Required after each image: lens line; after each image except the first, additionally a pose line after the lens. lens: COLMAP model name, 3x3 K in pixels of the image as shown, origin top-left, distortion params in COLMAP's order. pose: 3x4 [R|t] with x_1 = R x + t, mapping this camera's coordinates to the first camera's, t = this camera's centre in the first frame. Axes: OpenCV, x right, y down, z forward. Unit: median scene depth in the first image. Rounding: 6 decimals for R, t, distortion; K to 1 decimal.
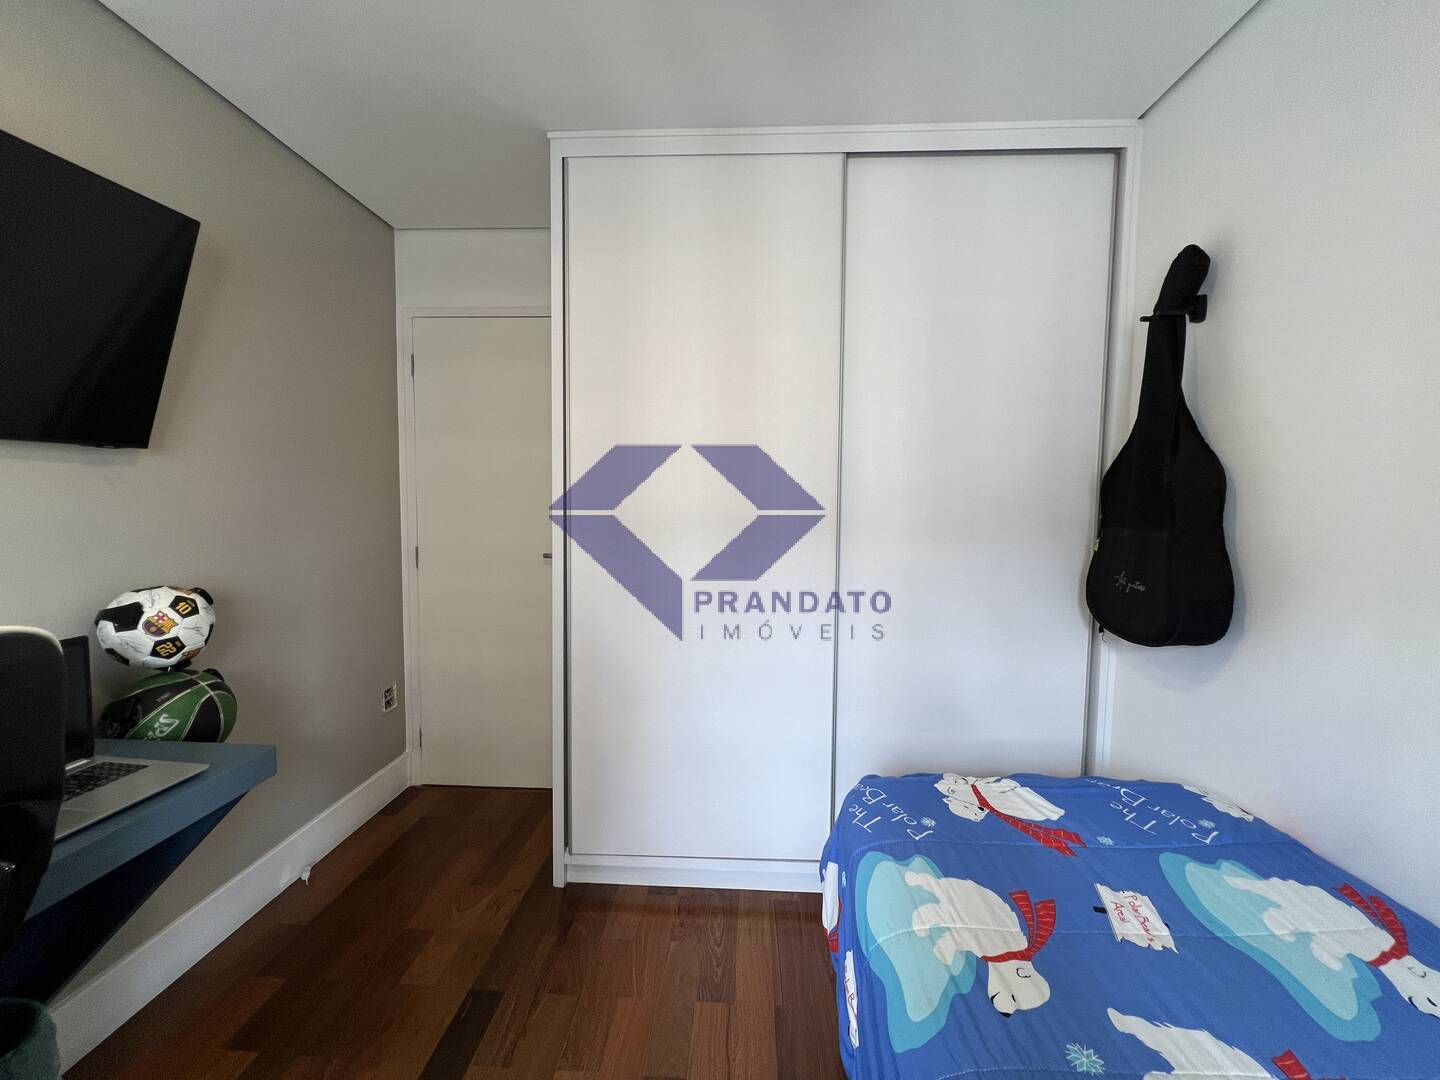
lens RADIAL K [[578.4, 0, 719.5], [0, 578.4, 536.1], [0, 0, 1]] dist [-0.002473, 0.000471]
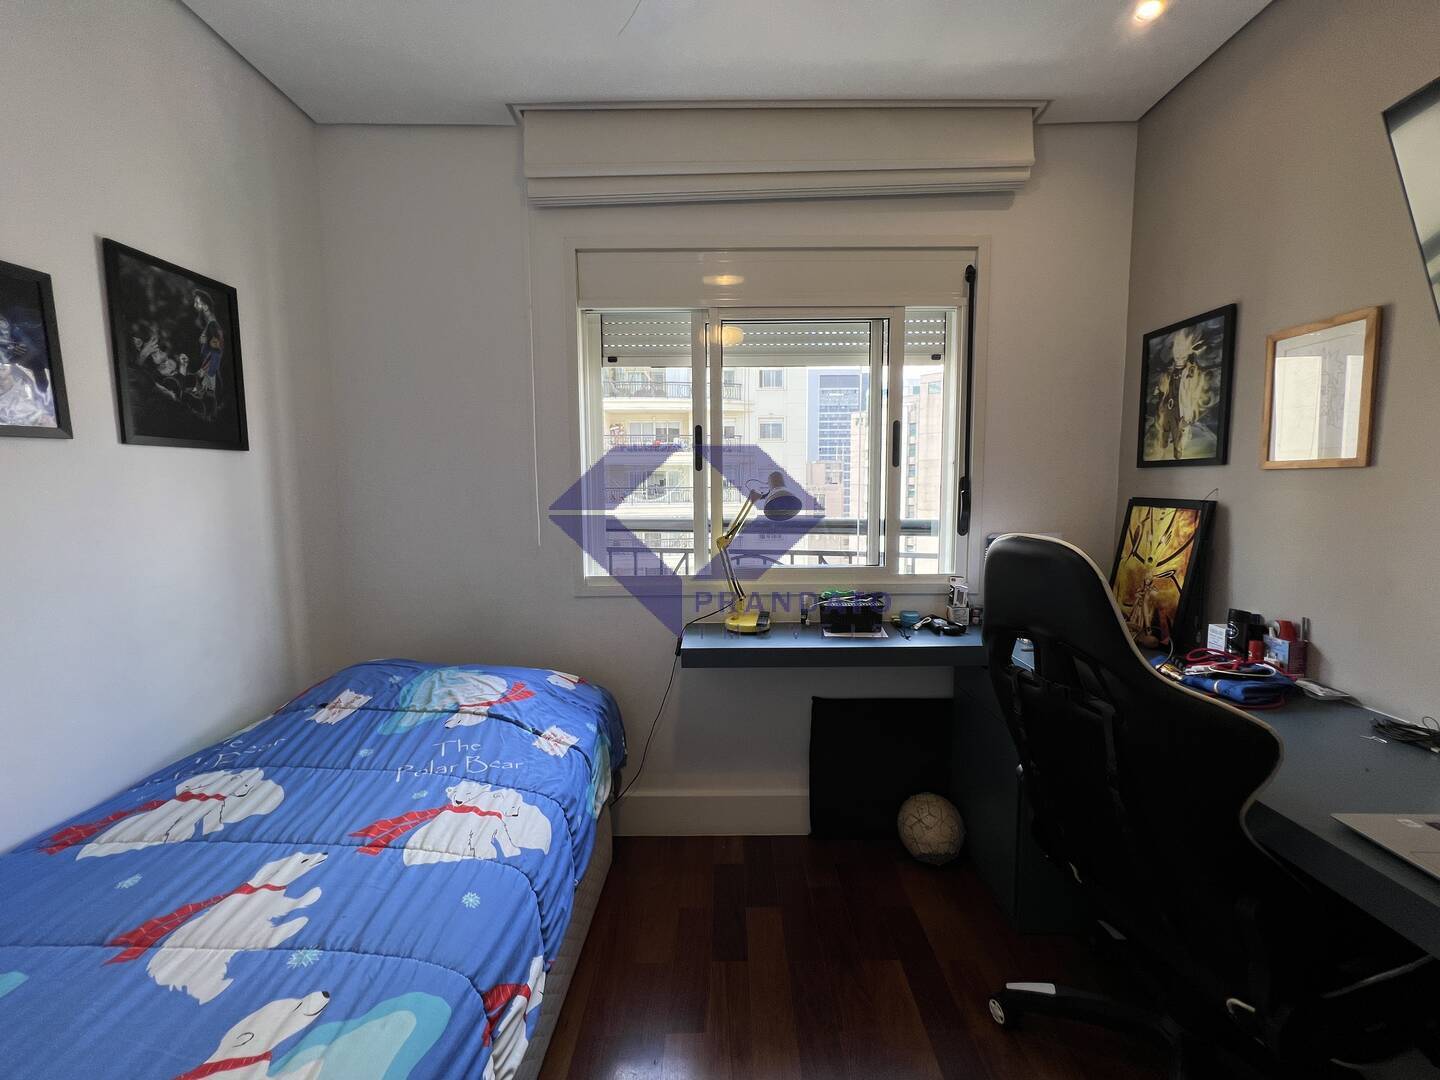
lens RADIAL K [[578.4, 0, 719.5], [0, 578.4, 536.1], [0, 0, 1]] dist [-0.002473, 0.000471]
pose [[-0.999018, -0.000545, -0.044313, -0.071089], [-0.006934, 0.989533, 0.144143, -0.042848], [0.043770, 0.144309, -0.988564, 1.135406]]
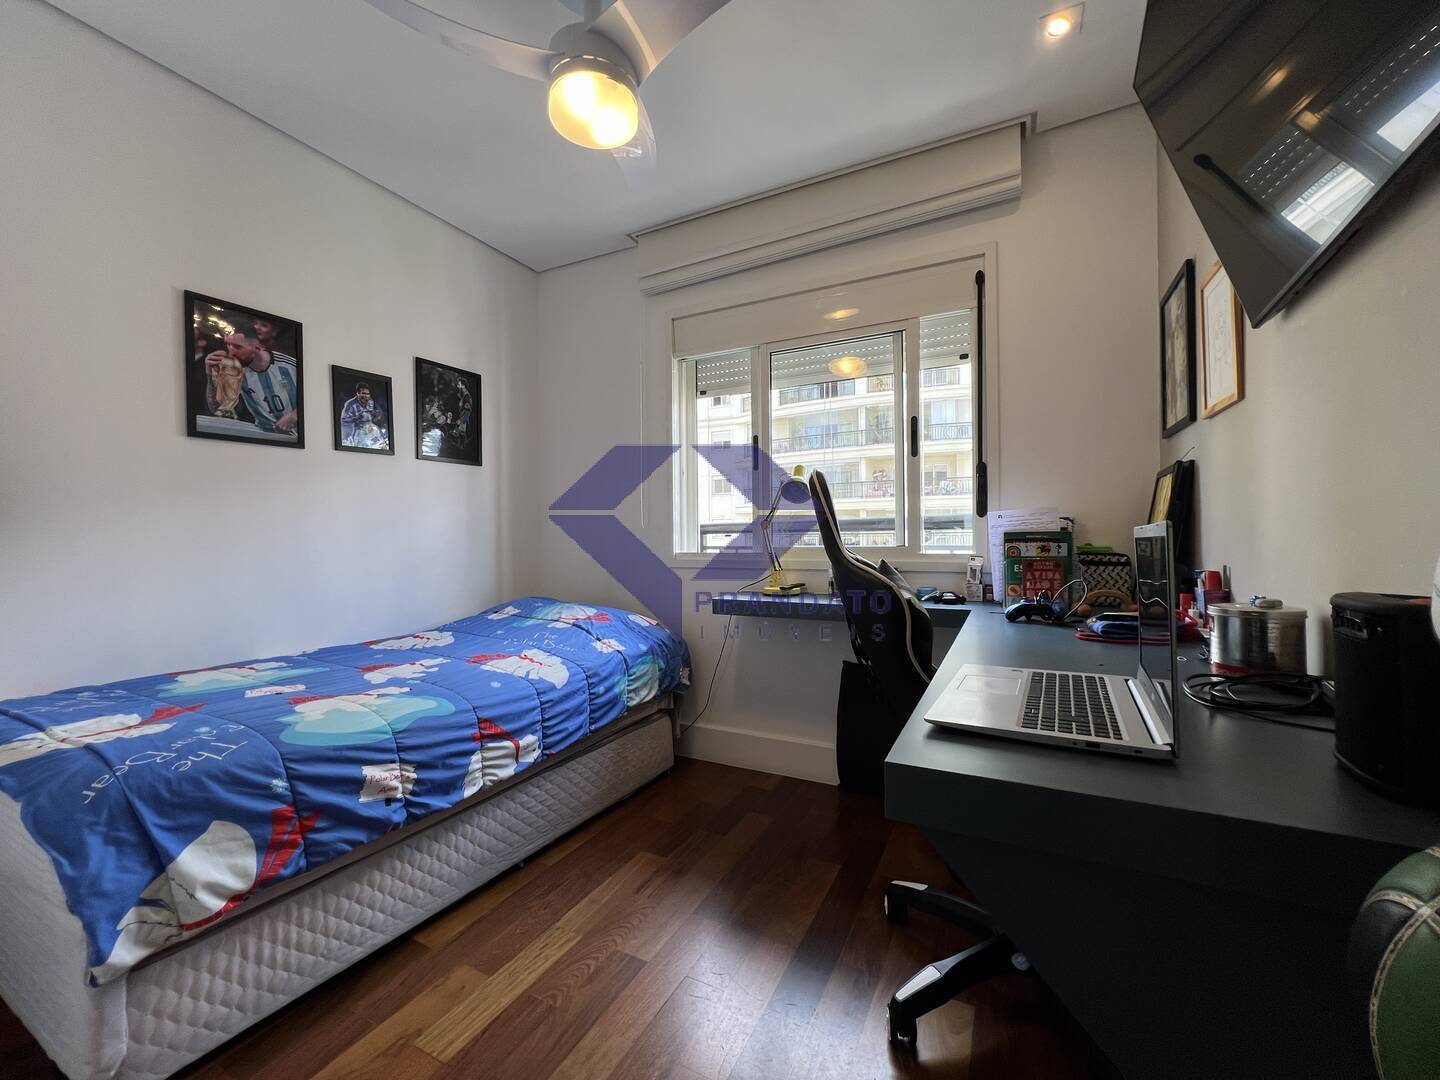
lens RADIAL K [[578.4, 0, 719.5], [0, 578.4, 536.1], [0, 0, 1]] dist [-0.002473, 0.000471]
pose [[-0.910090, -0.002064, 0.414406, -0.807524], [0.022741, 0.998232, 0.054914, 0.124177], [-0.413787, 0.059401, -0.908434, 1.433742]]
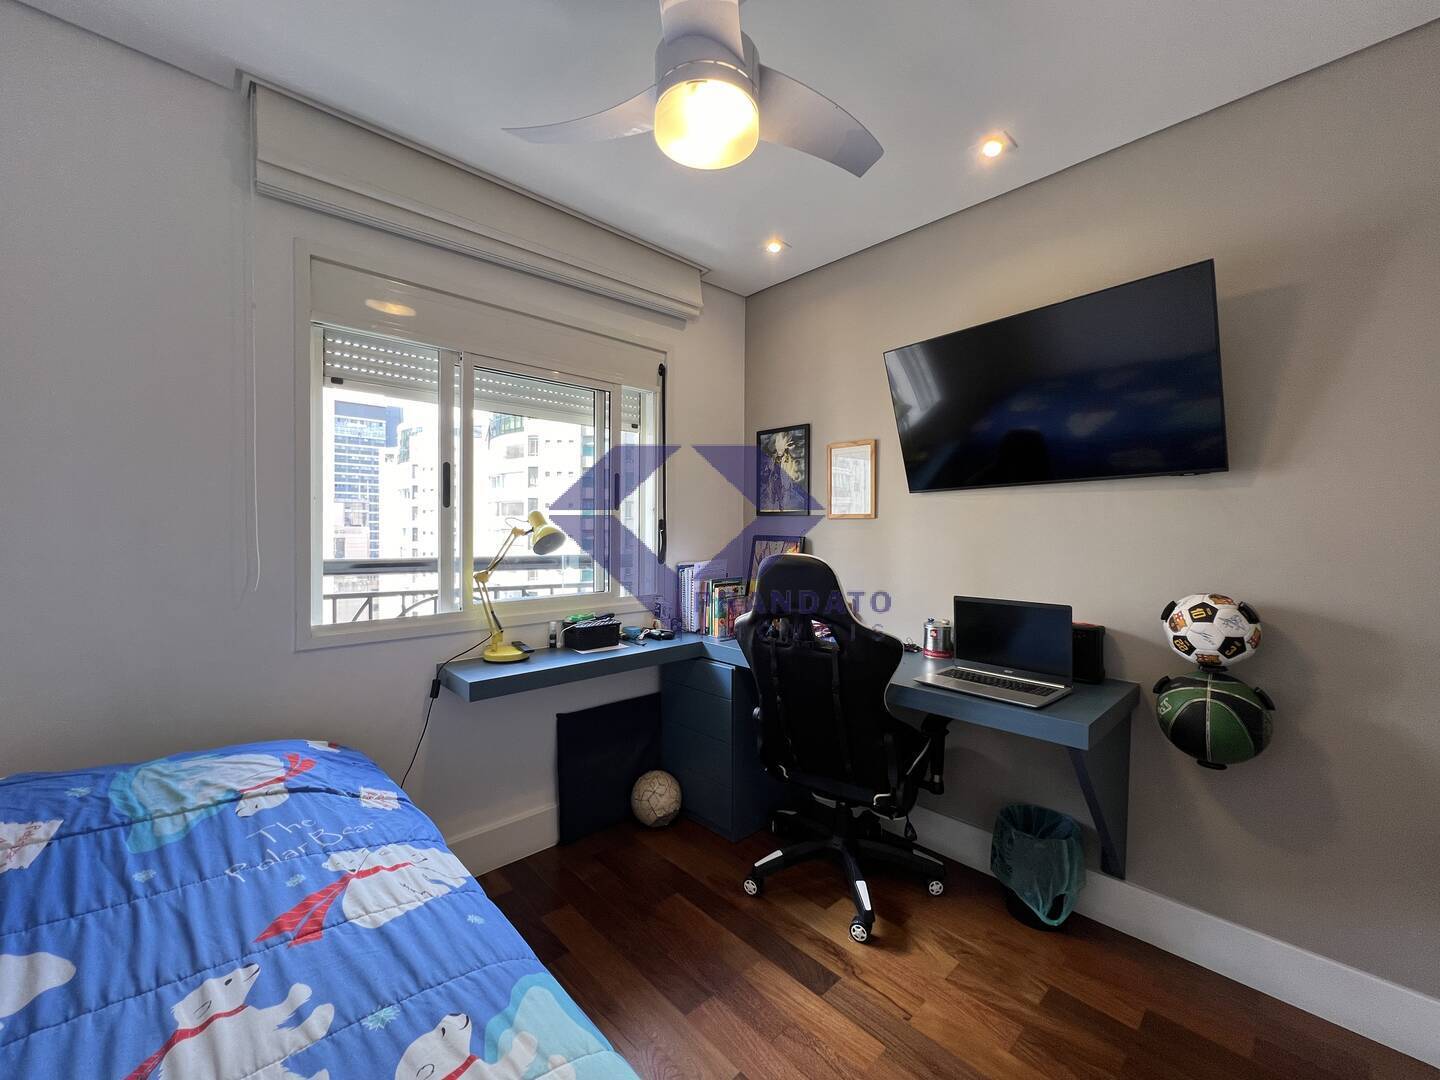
lens RADIAL K [[578.4, 0, 719.5], [0, 578.4, 536.1], [0, 0, 1]] dist [-0.002473, 0.000471]
pose [[-0.693559, -0.006250, -0.720373, 0.540274], [-0.054617, 0.997541, 0.043930, -0.023062], [0.718326, 0.069813, -0.692195, 1.174054]]
